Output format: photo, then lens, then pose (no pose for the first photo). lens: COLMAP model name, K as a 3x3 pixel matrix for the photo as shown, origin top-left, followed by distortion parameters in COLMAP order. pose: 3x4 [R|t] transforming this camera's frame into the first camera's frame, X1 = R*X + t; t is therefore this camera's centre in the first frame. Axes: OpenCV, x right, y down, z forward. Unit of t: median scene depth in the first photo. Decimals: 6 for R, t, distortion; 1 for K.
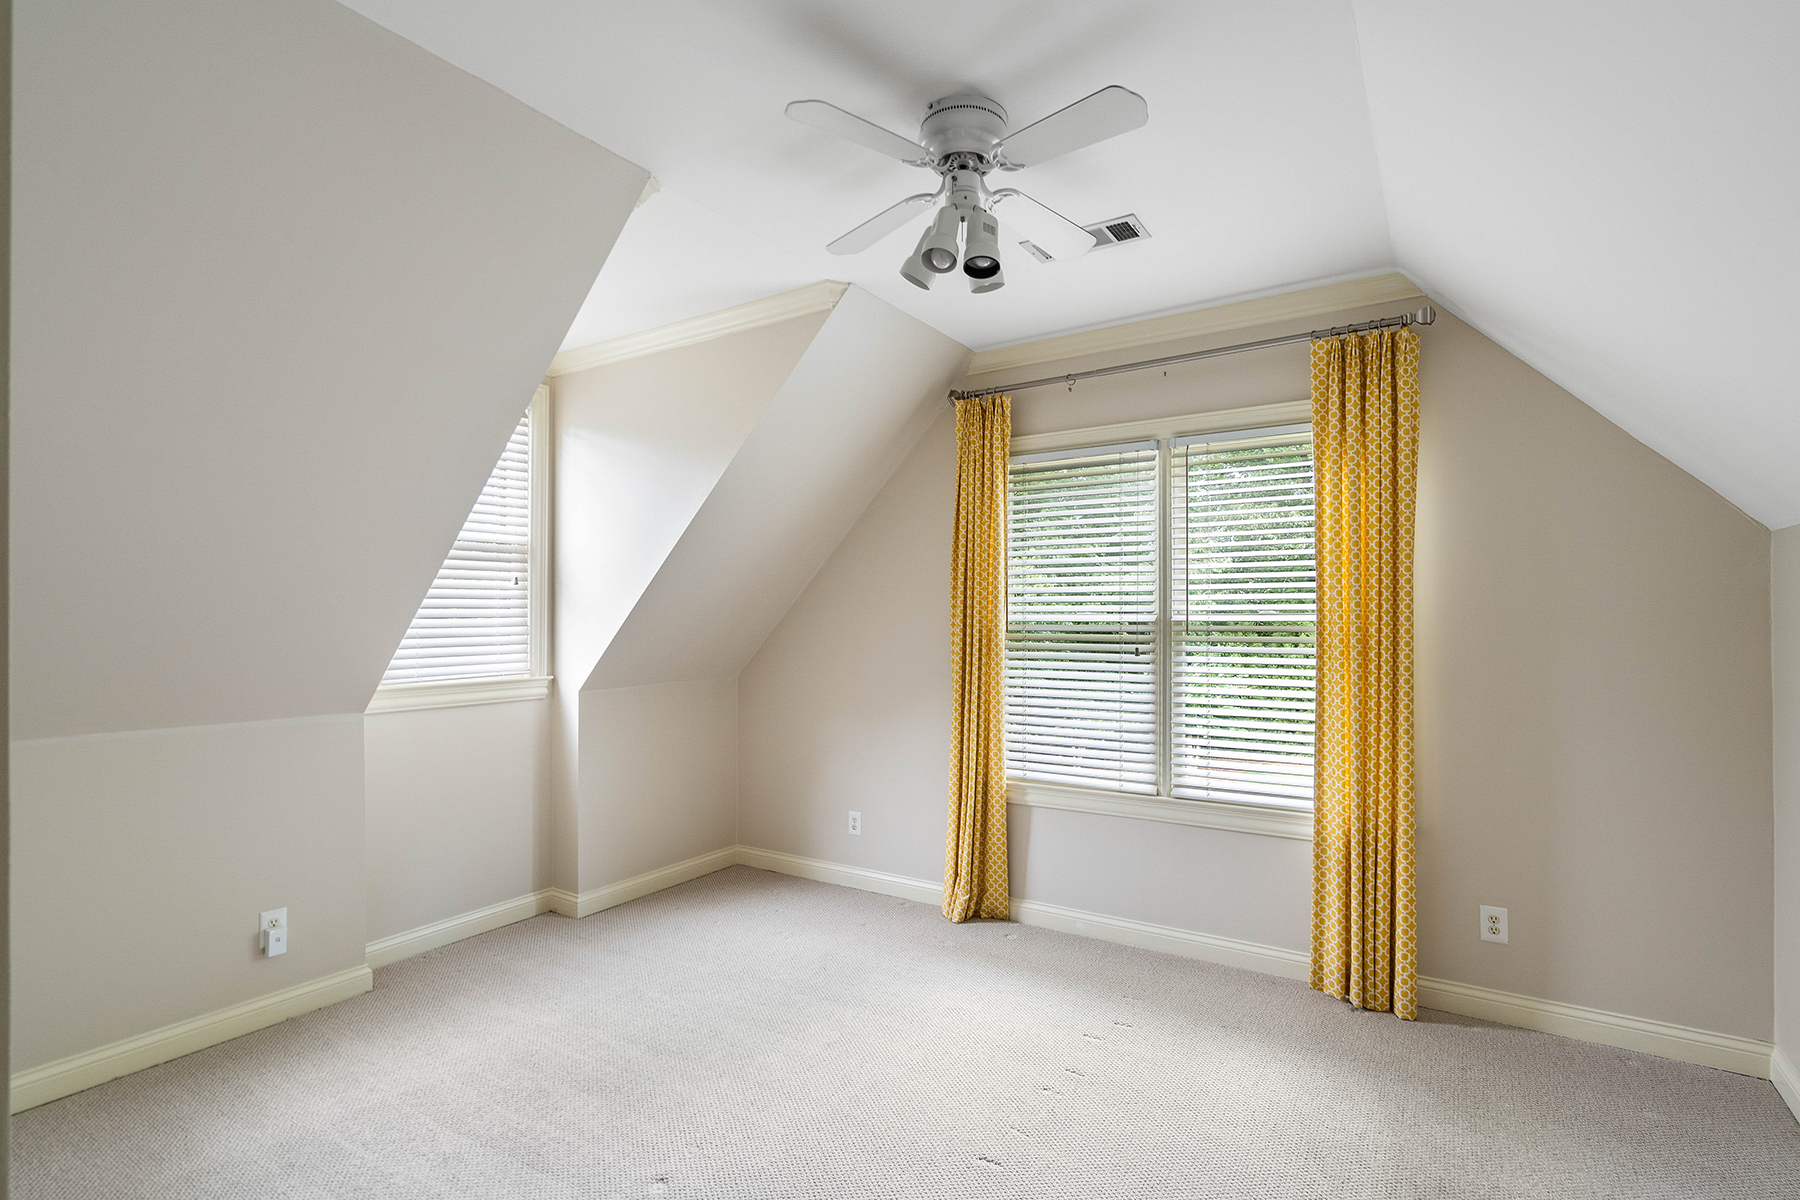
lens RADIAL K [[841.1, 0, 895.5], [0, 841.1, 588.8], [0, 0, 1]] dist [-0.000596, -0.000034]
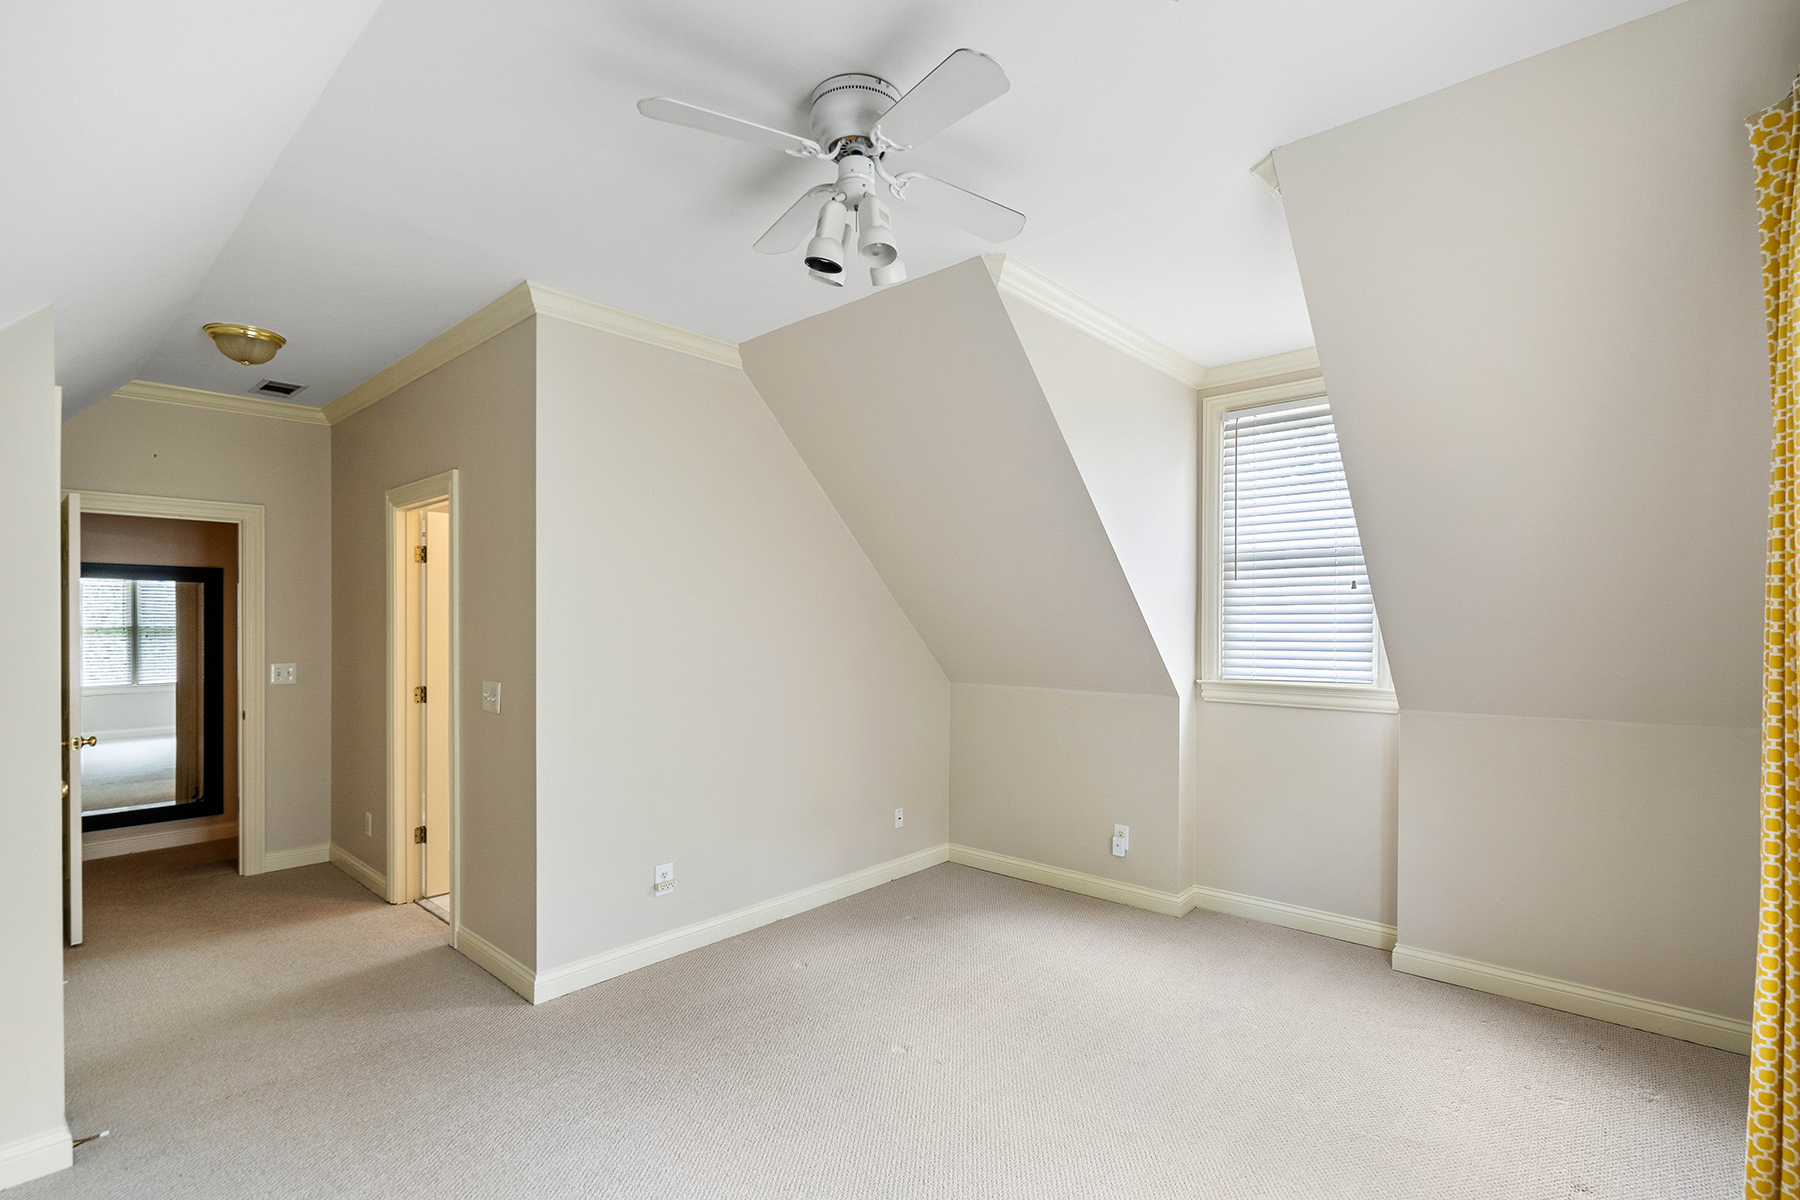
lens RADIAL K [[834.4, 0, 900.4], [0, 834.4, 608.9], [0, 0, 1]] dist [-0.000111, 0.000343]
pose [[-0.135407, -0.018106, -0.990625, 0.701430], [0.031517, 0.999248, -0.022572, 0.029359], [0.990289, -0.034278, -0.134734, 0.784626]]
